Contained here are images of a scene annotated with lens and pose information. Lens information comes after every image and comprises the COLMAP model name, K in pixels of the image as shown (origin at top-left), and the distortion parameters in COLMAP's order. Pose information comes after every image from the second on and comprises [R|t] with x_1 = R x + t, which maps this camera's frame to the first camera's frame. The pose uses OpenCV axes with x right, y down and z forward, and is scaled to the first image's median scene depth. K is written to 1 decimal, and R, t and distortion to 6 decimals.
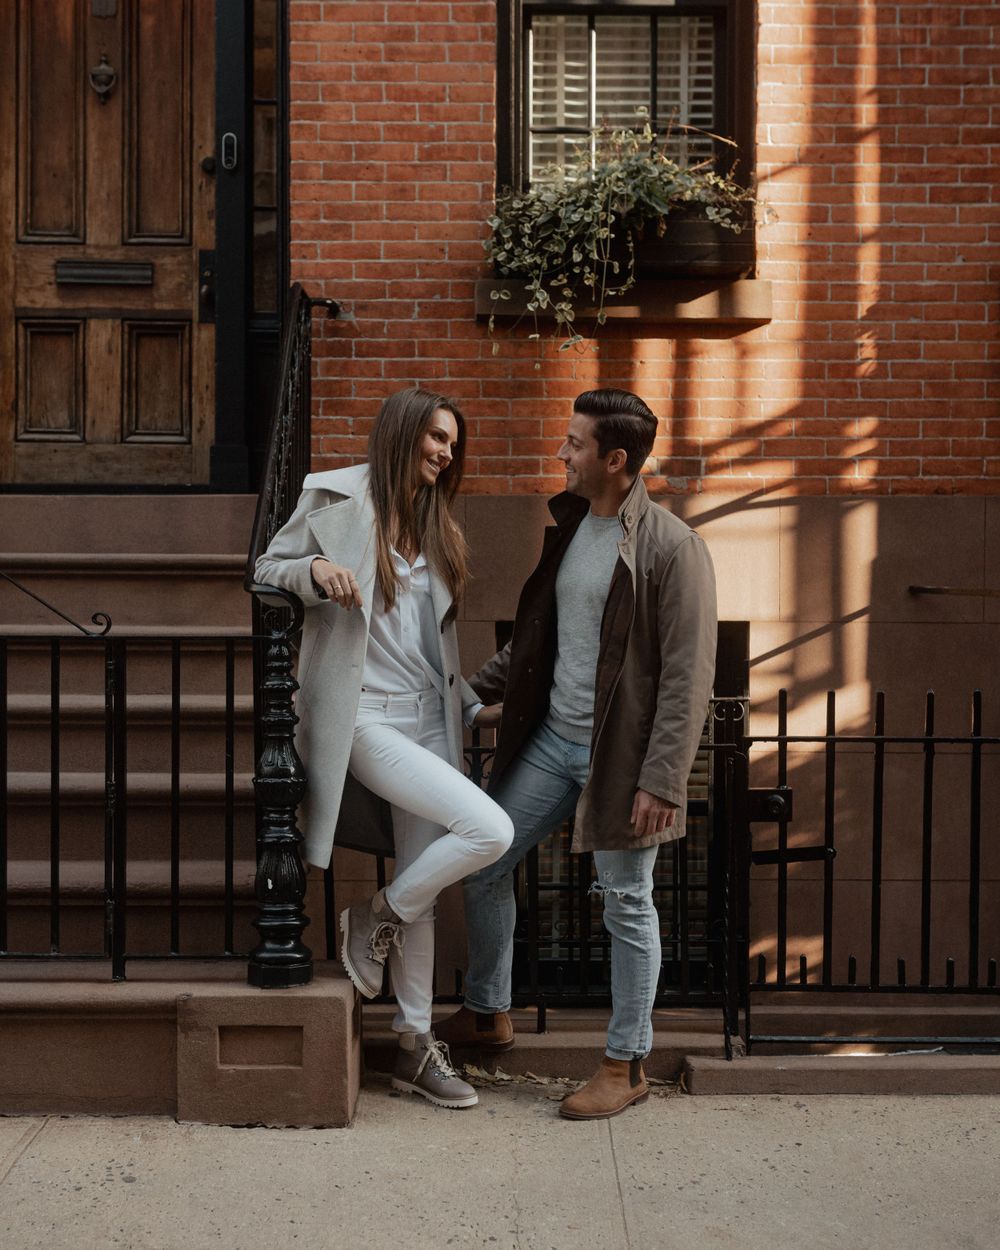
lens RADIAL K [[1597.3, 0, 515.2], [0, 1597.3, 740.4], [0, 0, 1]] dist [0.013183, 0.000000]
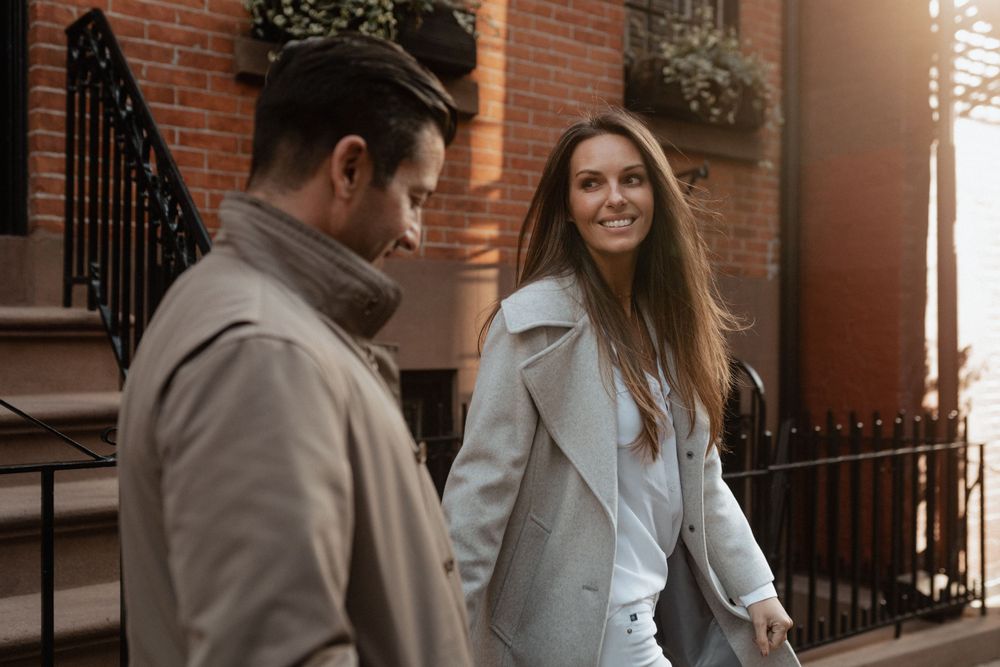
lens RADIAL K [[1052.4, 0, 539.4], [0, 1052.4, 362.0], [0, 0, 1]] dist [0.016411, 0.000000]
pose [[0.778591, -0.016480, 0.627316, -0.294537], [0.024452, 0.999693, -0.004086, -0.075688], [-0.627055, 0.018520, 0.778754, 0.364851]]
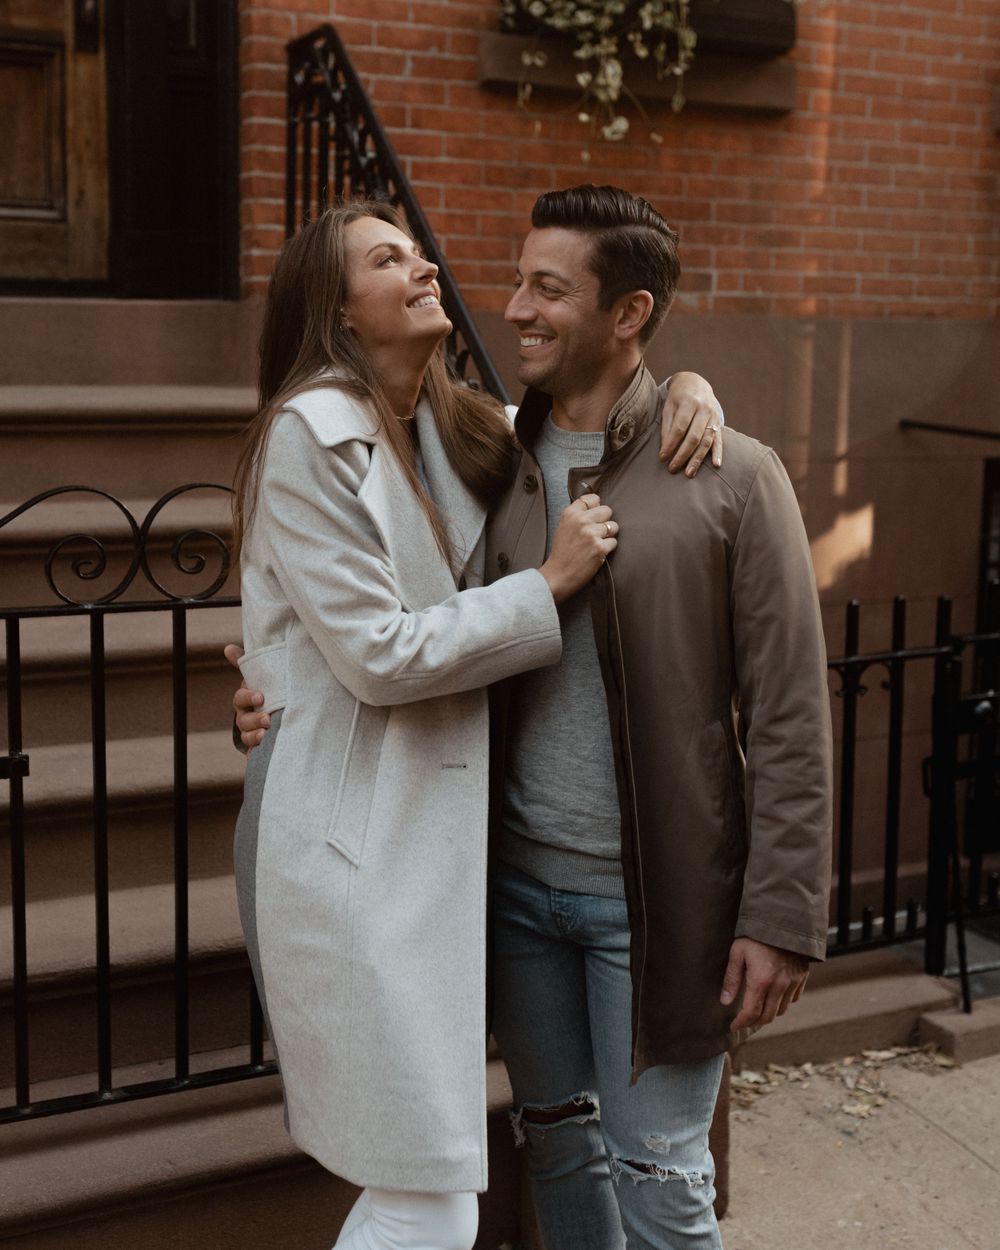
lens RADIAL K [[1597.3, 0, 444.5], [0, 1597.3, 599.3], [0, 0, 1]] dist [0.013183, 0.000000]
pose [[0.910674, -0.055372, 0.409398, -0.373078], [0.013600, 0.994458, 0.104249, -0.094250], [-0.412902, -0.089369, 0.906380, 0.274873]]
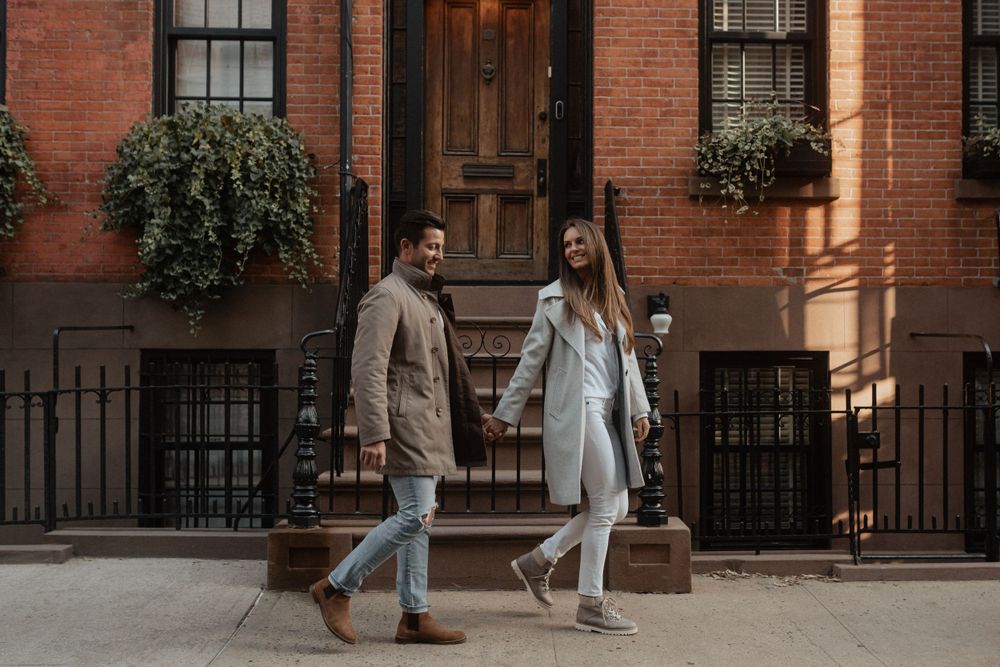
lens RADIAL K [[1052.4, 0, 573.1], [0, 1052.4, 375.4], [0, 0, 1]] dist [0.016411, 0.000000]
pose [[0.998967, -0.003398, 0.045317, -0.224226], [0.005895, 0.998463, -0.055101, 0.024047], [-0.045060, 0.055311, 0.997452, -0.262102]]
